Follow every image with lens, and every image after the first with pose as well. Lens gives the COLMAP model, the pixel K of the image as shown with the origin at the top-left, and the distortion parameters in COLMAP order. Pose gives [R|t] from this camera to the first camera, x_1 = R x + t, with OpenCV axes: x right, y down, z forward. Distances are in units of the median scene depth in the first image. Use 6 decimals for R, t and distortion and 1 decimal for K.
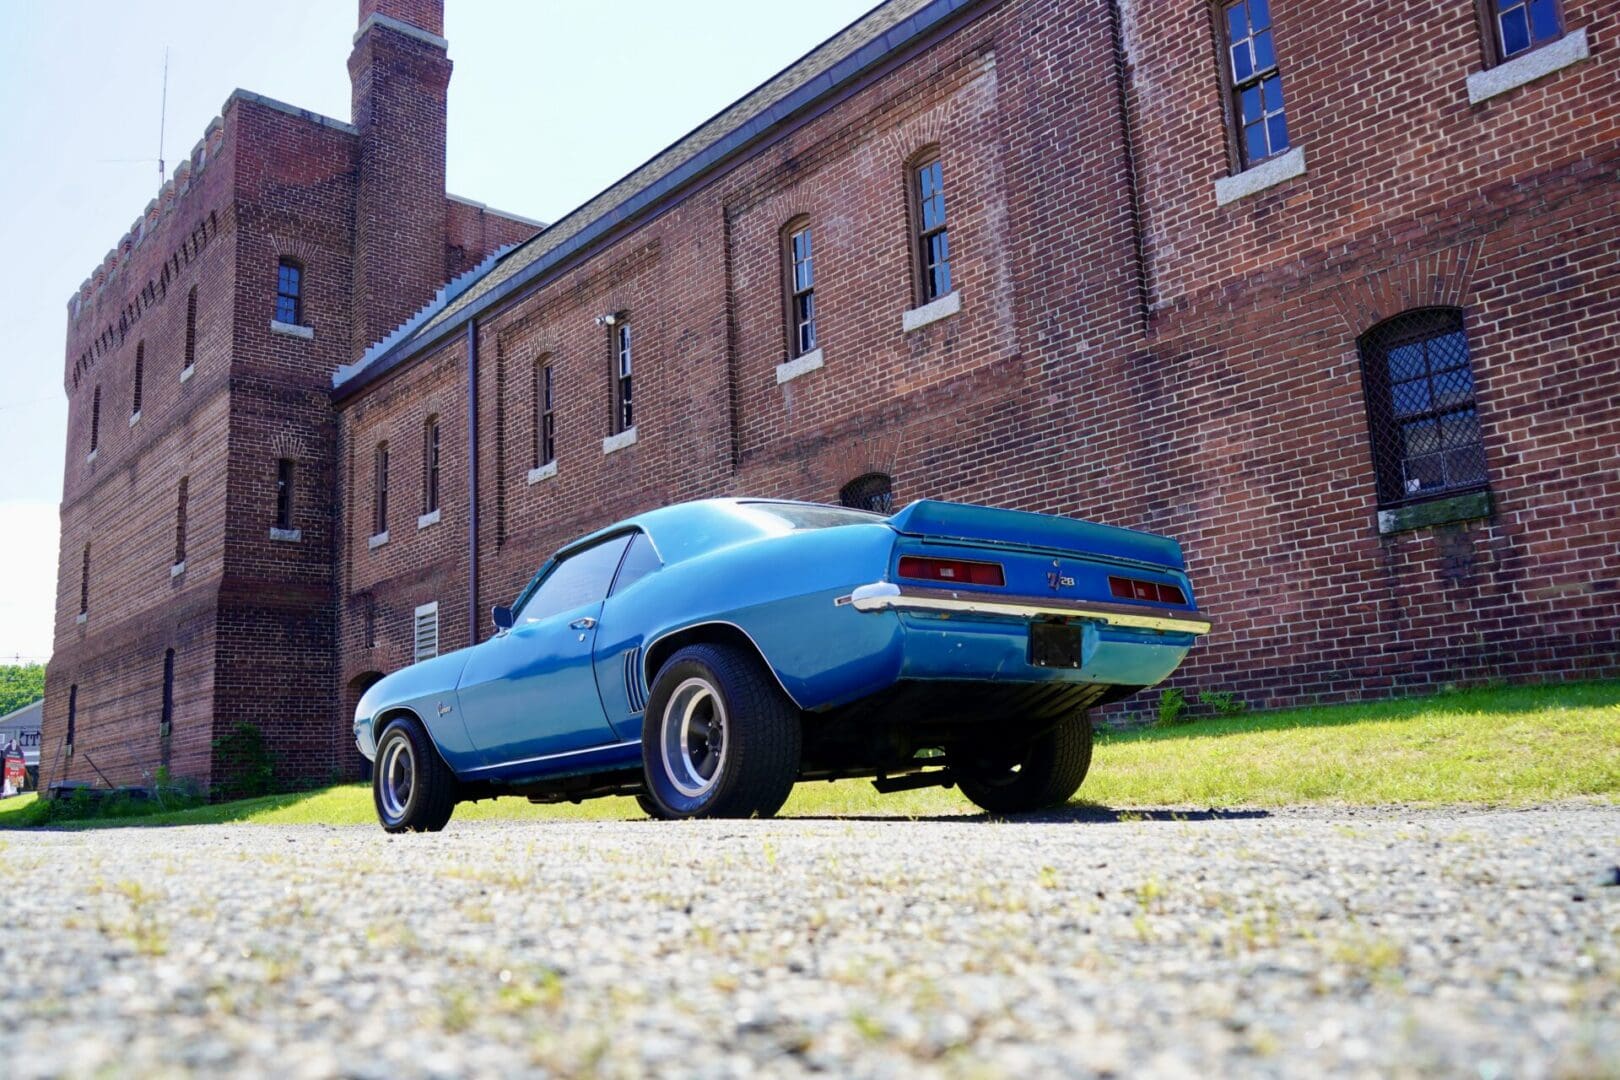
lens RADIAL K [[1283.5, 0, 808.5], [0, 1283.5, 547.3], [0, 0, 1]] dist [-0.027326, 0.022741]
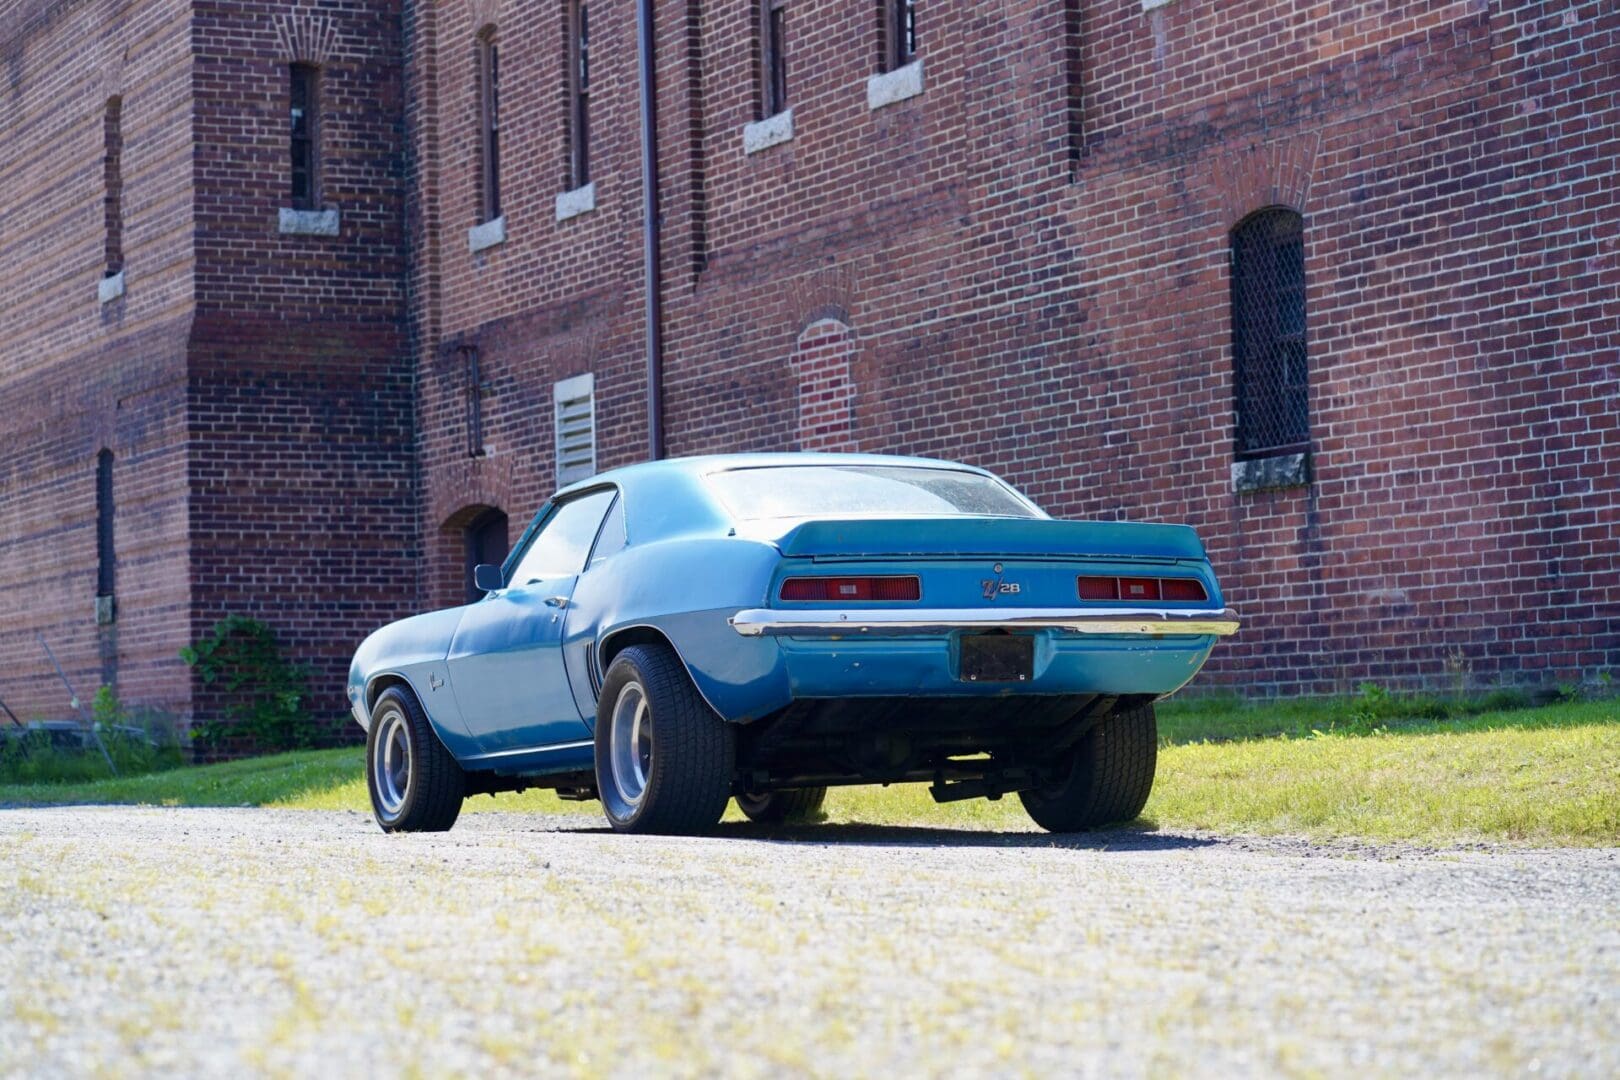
lens RADIAL K [[3769.9, 0, 745.1], [0, 3769.9, 580.4], [0, 0, 1]] dist [-0.071964, 0.000000]
pose [[0.957873, 0.013273, -0.286887, 0.368291], [0.029860, 0.988915, 0.145453, -0.174932], [0.285637, -0.147891, 0.946858, -0.746885]]
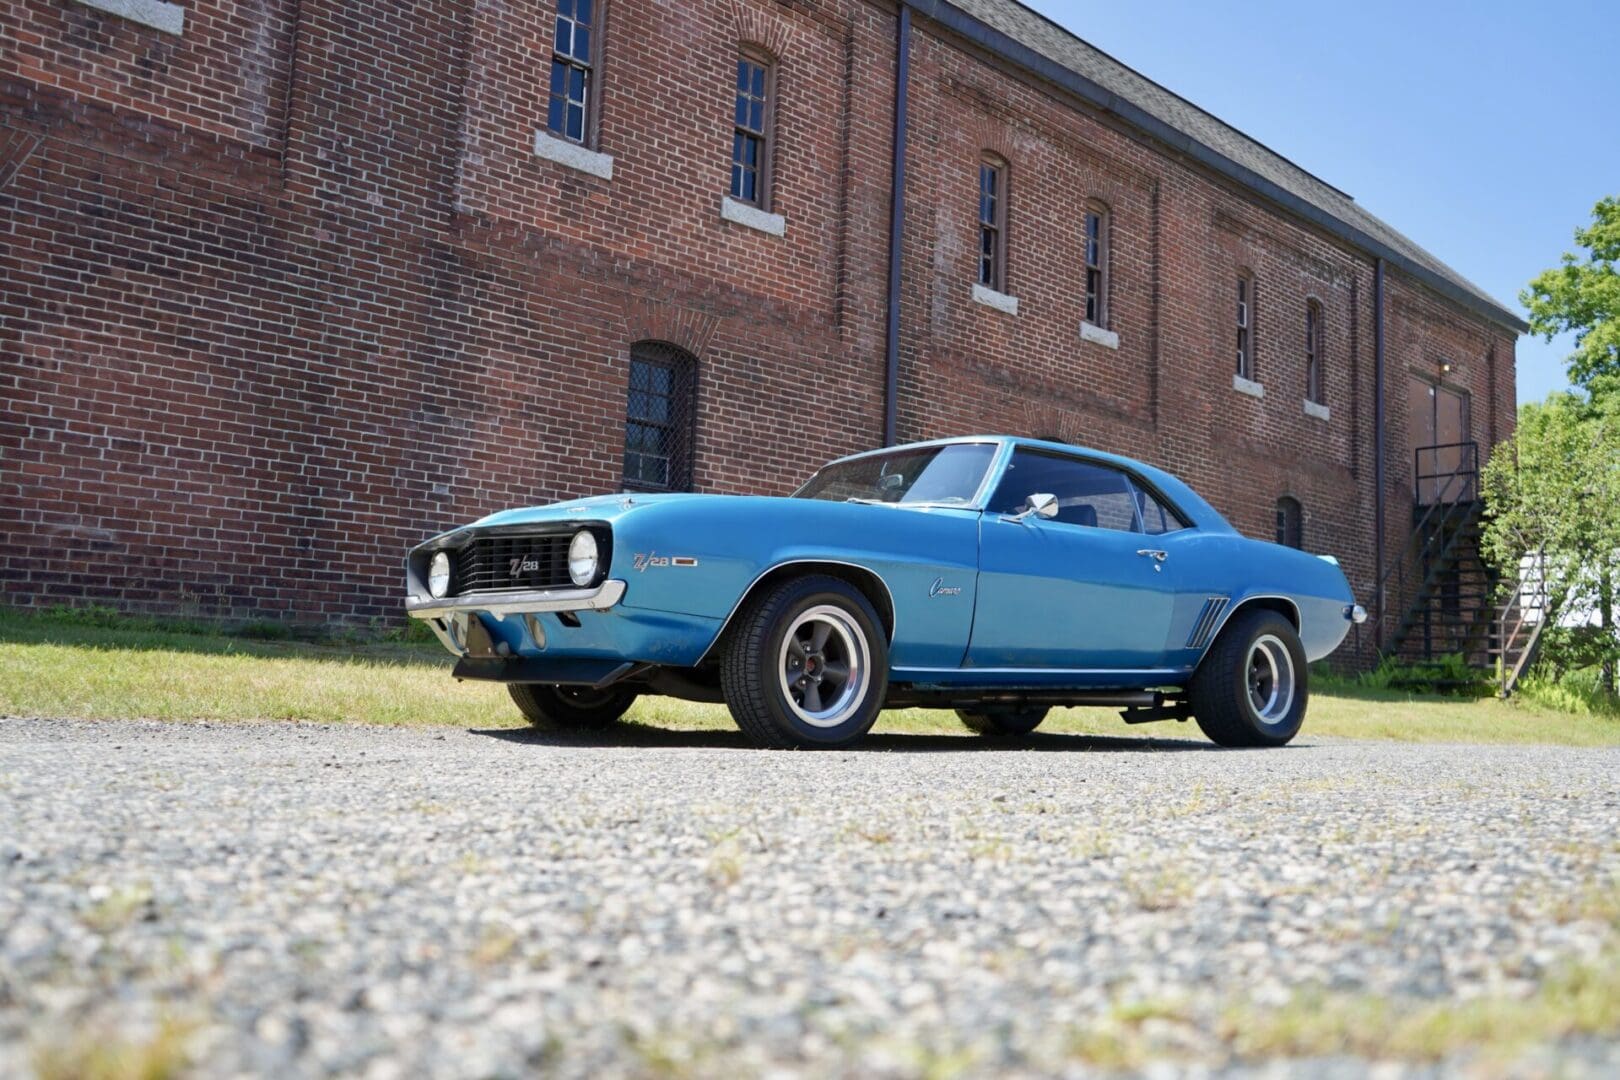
lens RADIAL K [[1283.5, 0, 809.8], [0, 1283.5, 545.6], [0, 0, 1]] dist [-0.027326, 0.022741]
pose [[0.002995, 0.156736, 0.987636, -0.659979], [-0.222171, 0.963061, -0.152162, 0.149632], [-0.975003, -0.218968, 0.037707, 0.673573]]
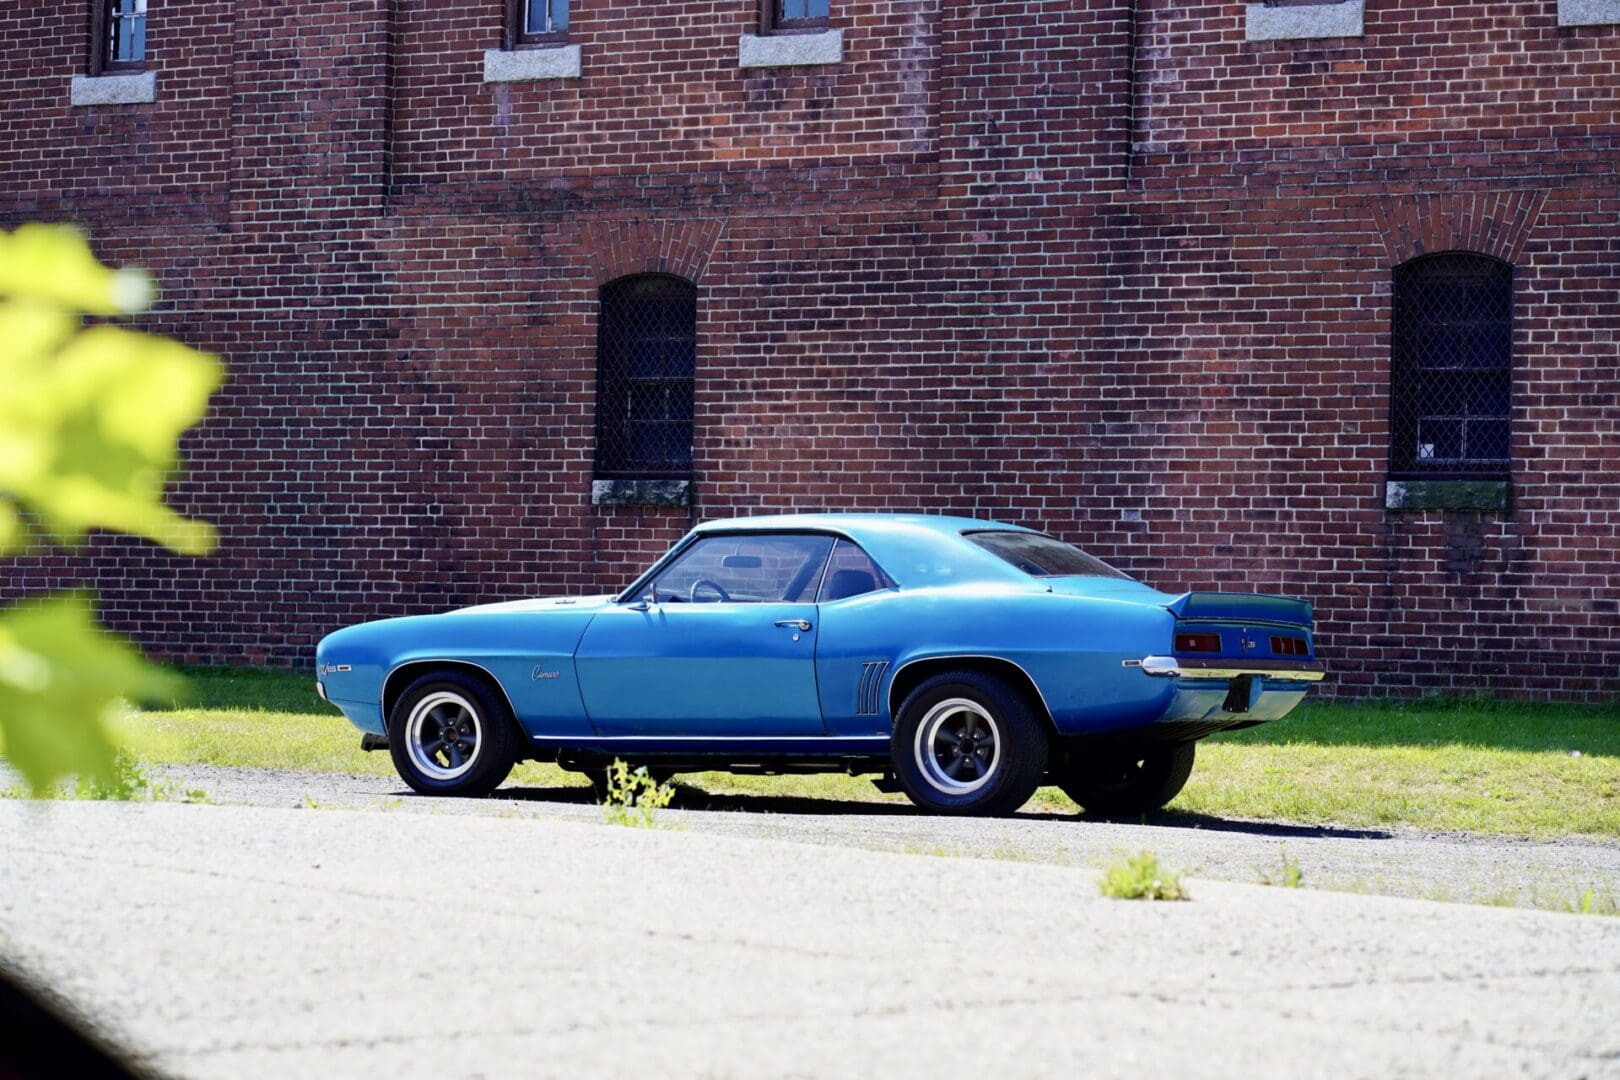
lens RADIAL K [[3769.9, 0, 725.6], [0, 3769.9, 562.3], [0, 0, 1]] dist [-0.071964, 0.000000]
pose [[0.935184, 0.077960, 0.345475, -0.724685], [-0.132367, 0.981719, 0.136774, -0.227020], [-0.328497, -0.173638, 0.928407, -1.042361]]
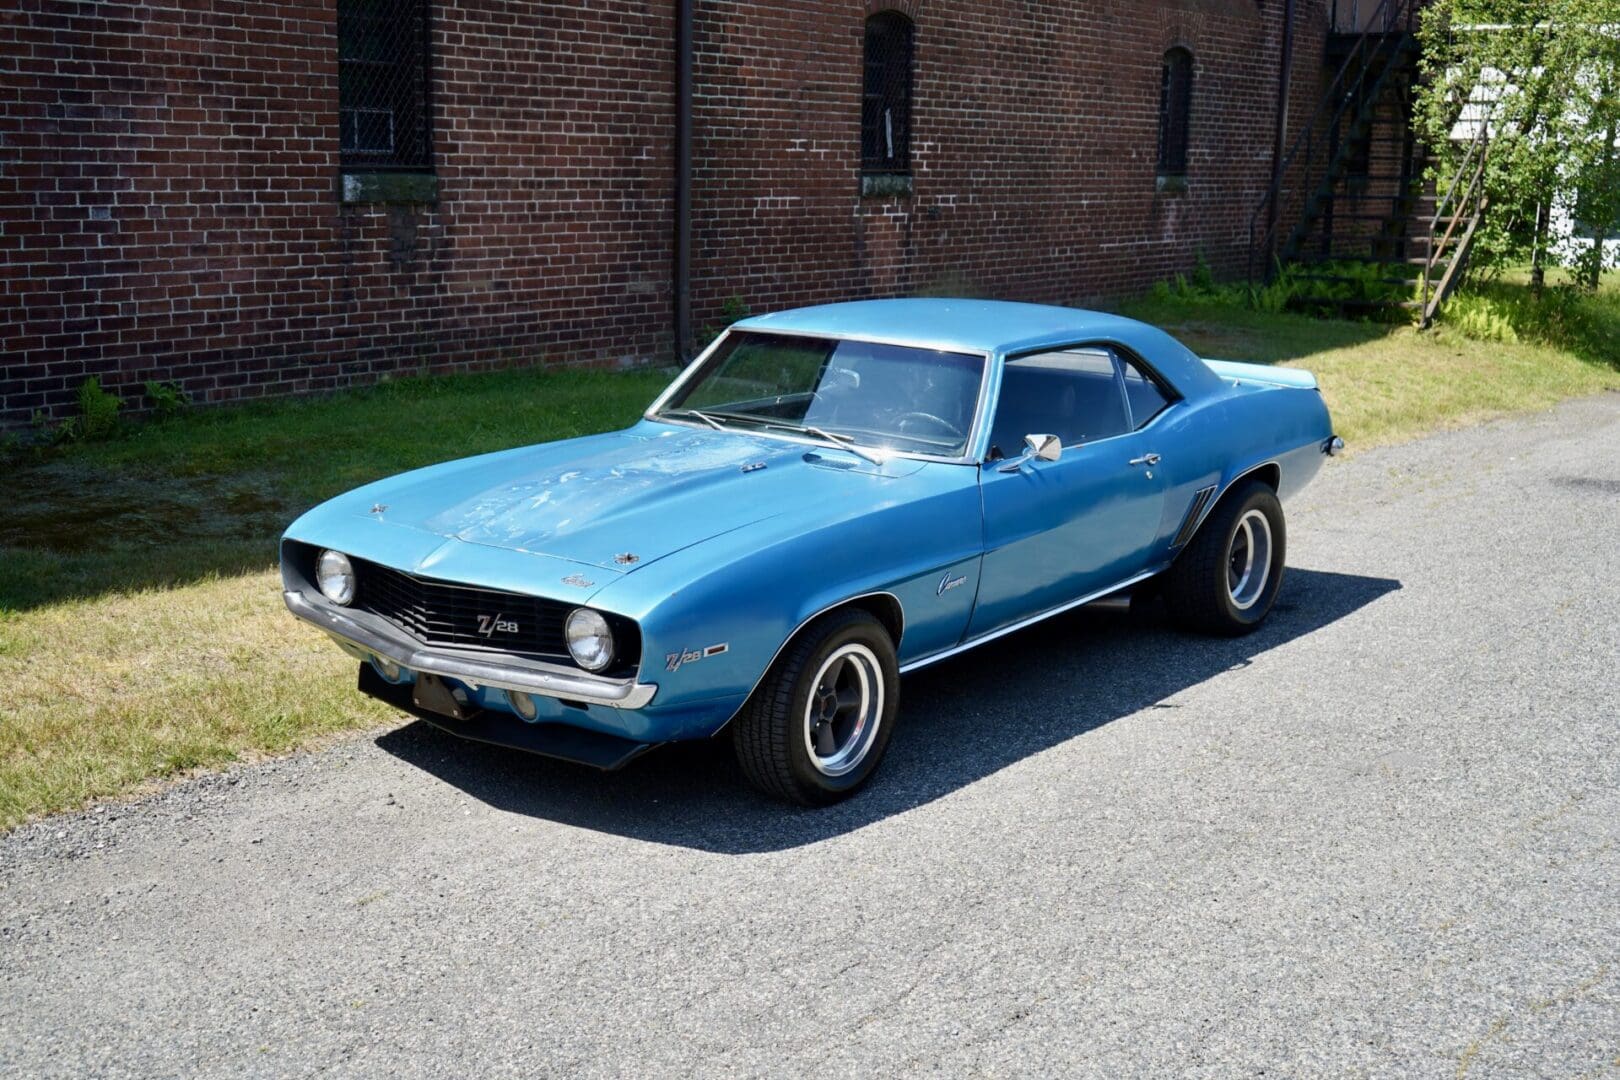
lens RADIAL K [[1856.2, 0, 801.3], [0, 1856.2, 545.1], [0, 0, 1]] dist [0.008122, 0.000000]
pose [[-0.198768, -0.159477, 0.966984, -0.764426], [-0.192442, 0.973814, 0.121046, 0.003792], [-0.960967, -0.162029, -0.224254, 0.826543]]
